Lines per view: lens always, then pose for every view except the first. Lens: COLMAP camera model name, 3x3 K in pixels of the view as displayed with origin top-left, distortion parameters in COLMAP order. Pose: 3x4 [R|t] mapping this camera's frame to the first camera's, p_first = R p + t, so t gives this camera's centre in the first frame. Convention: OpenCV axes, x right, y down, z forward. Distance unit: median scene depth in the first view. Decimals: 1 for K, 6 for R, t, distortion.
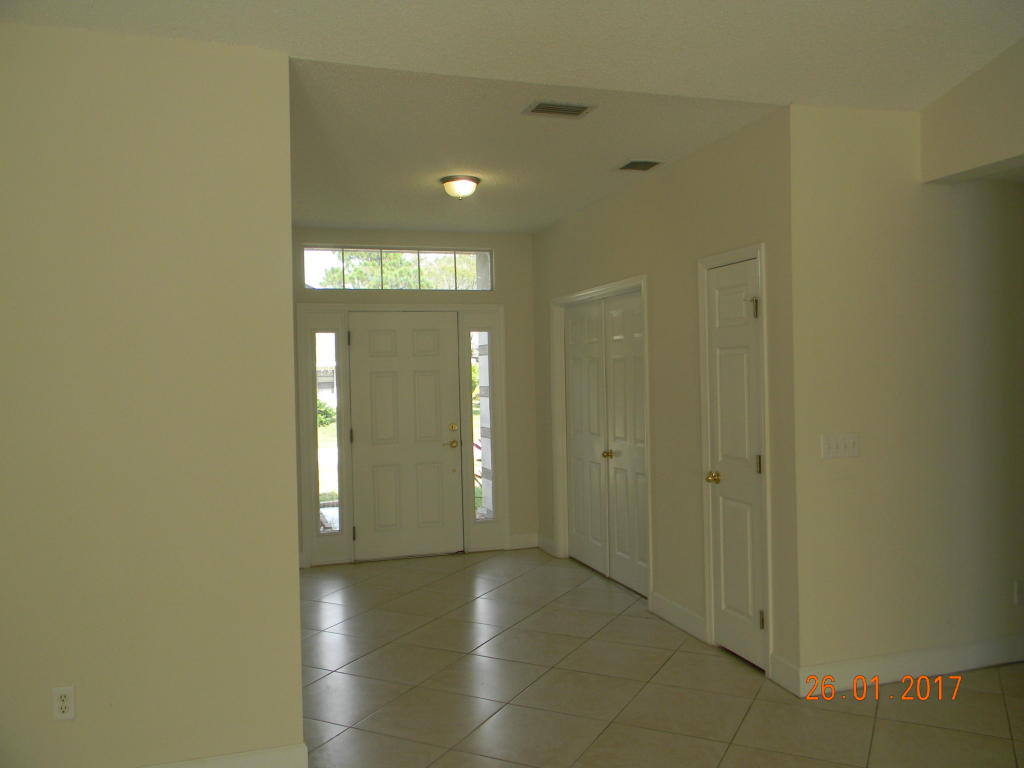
lens RADIAL K [[835.0, 0, 513.6], [0, 835.0, 380.8], [0, 0, 1]] dist [0.031618, -0.002678]
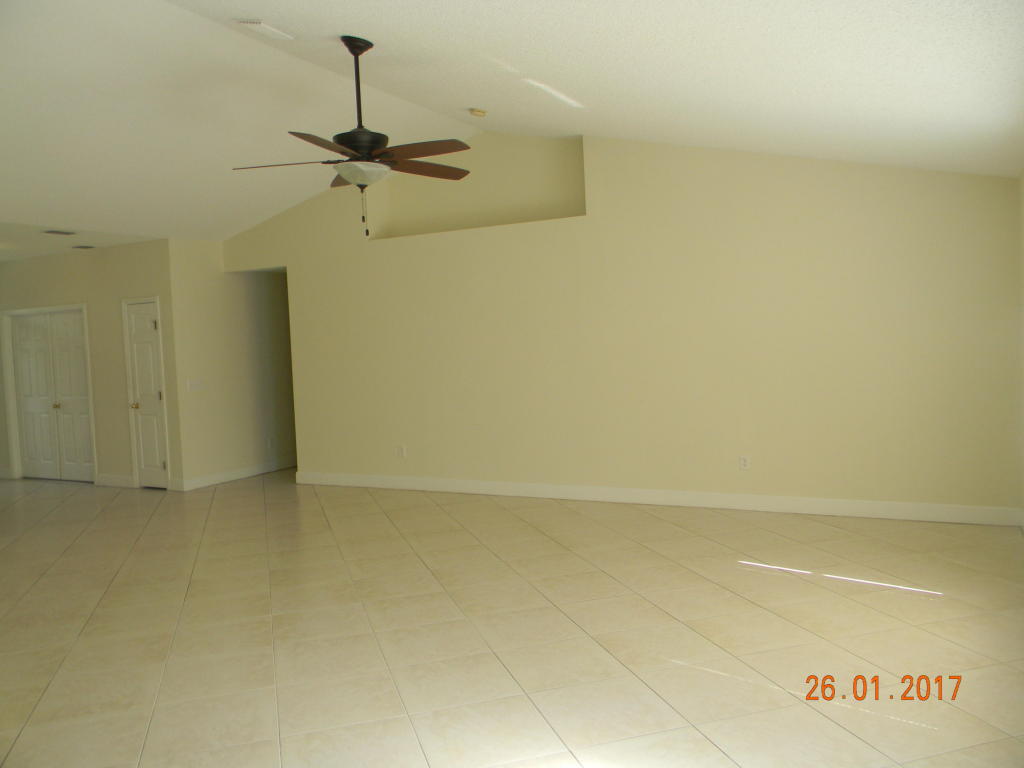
lens RADIAL K [[835.0, 0, 512.8], [0, 835.0, 381.5], [0, 0, 1]] dist [0.031618, -0.002678]
pose [[0.730522, -0.042582, 0.681561, -0.495168], [0.033094, 0.999089, 0.026949, 0.030647], [-0.682087, 0.002868, 0.731265, -1.161201]]
